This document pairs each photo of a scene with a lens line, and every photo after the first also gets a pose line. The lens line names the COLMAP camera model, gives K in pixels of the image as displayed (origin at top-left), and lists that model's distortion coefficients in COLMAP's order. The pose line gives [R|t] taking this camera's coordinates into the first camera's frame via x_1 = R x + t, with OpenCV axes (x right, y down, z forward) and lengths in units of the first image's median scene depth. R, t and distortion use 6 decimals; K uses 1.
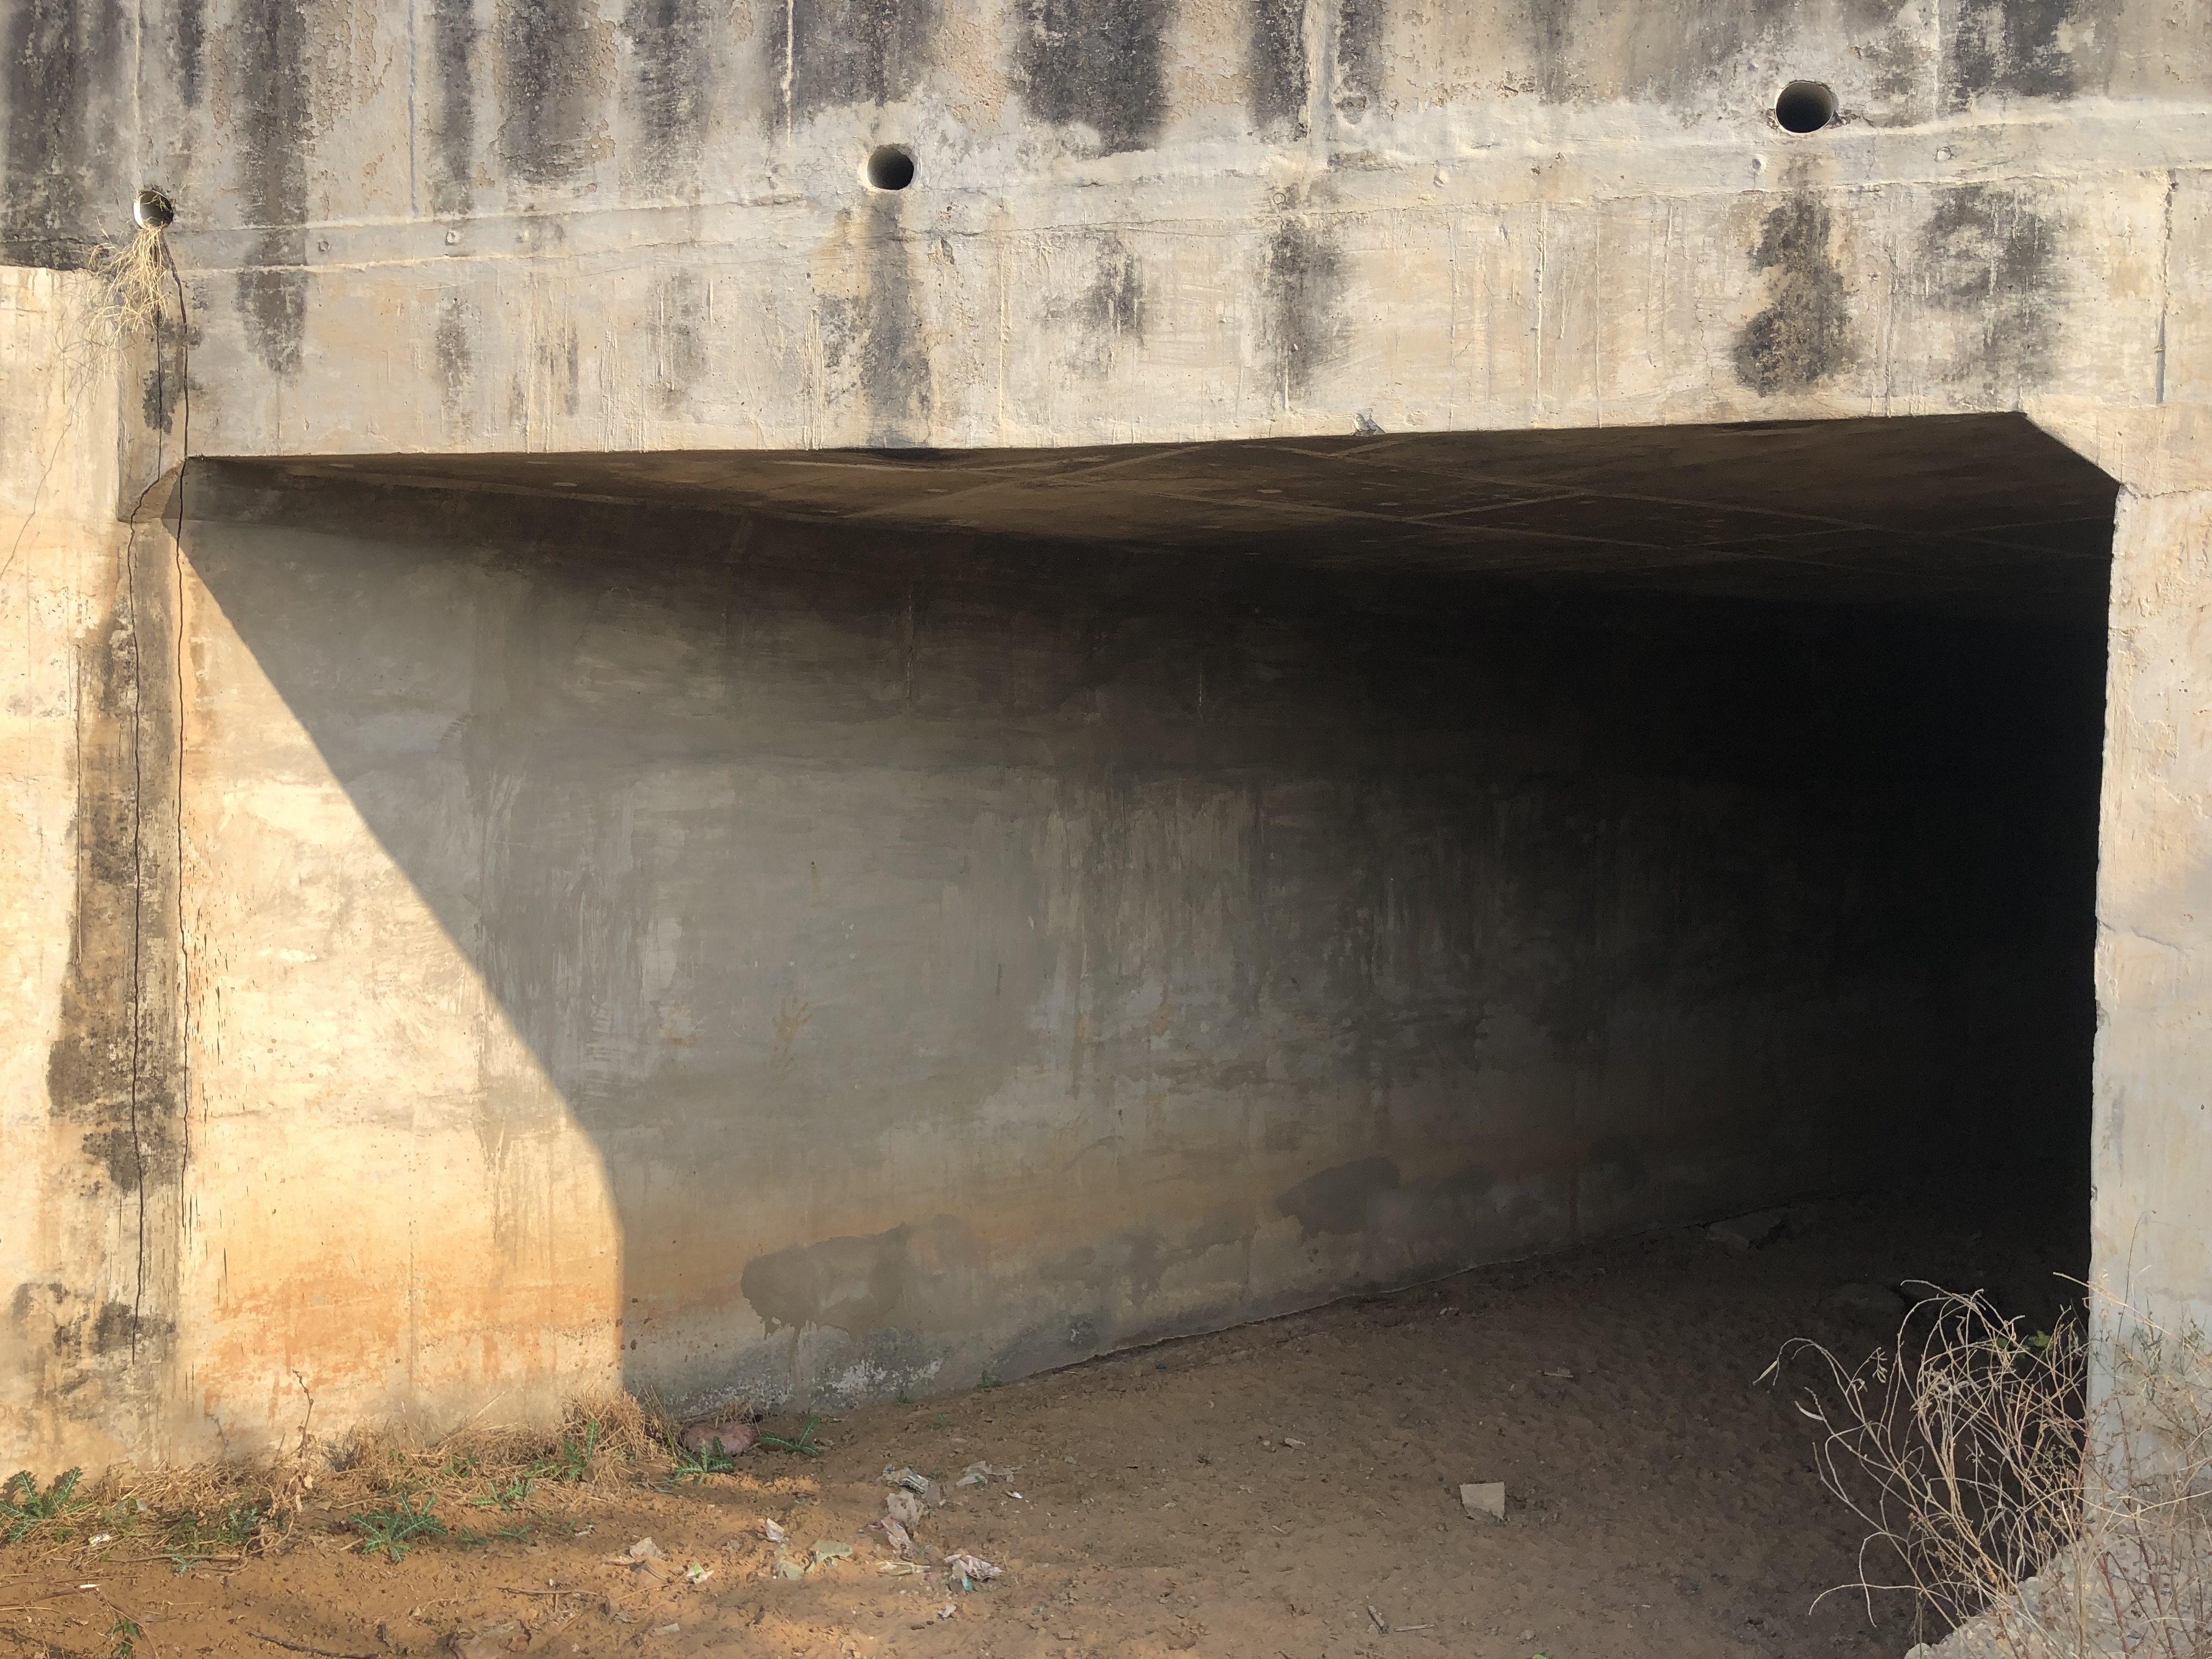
lens RADIAL K [[1822.8, 0, 1114.8], [0, 1822.8, 812.9], [0, 0, 1]] dist [0.033859, -0.020791]
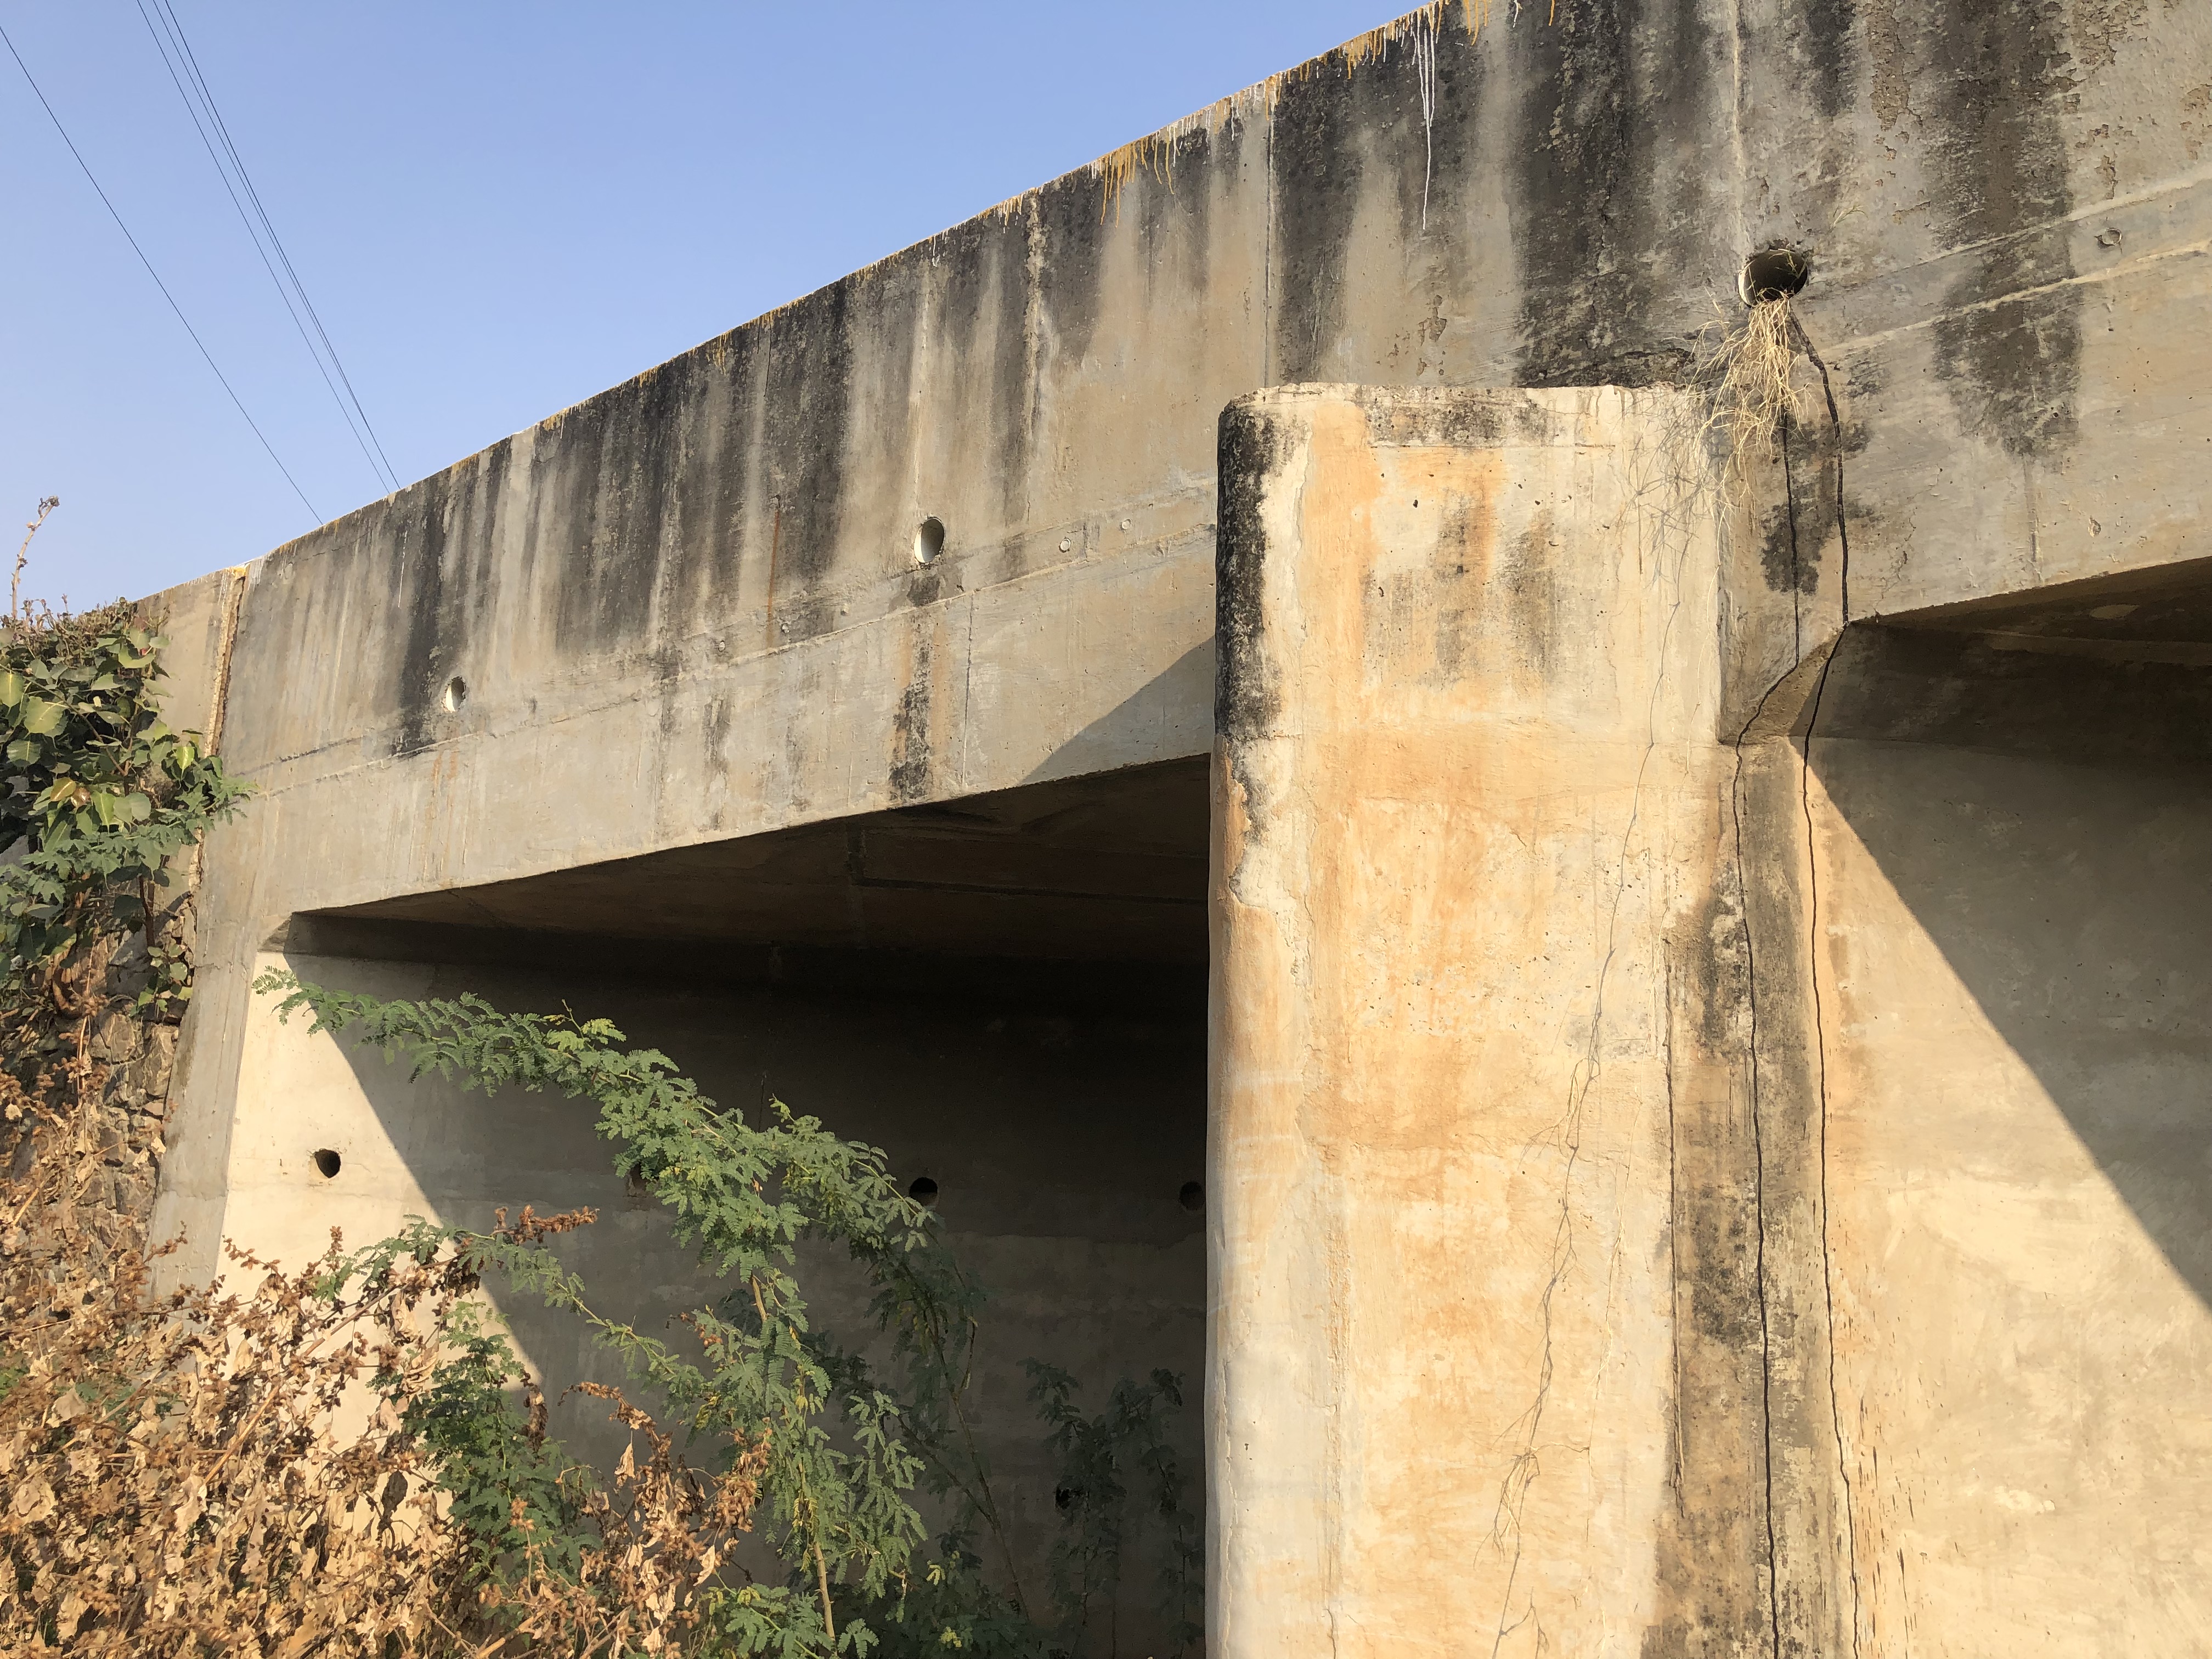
lens RADIAL K [[1822.8, 0, 1119.6], [0, 1822.8, 856.4], [0, 0, 1]] dist [0.033859, -0.020791]
pose [[0.893600, -0.073204, -0.442854, -0.450326], [-0.040382, 0.969500, -0.241742, 0.036901], [0.447043, 0.233904, 0.863389, 0.380741]]
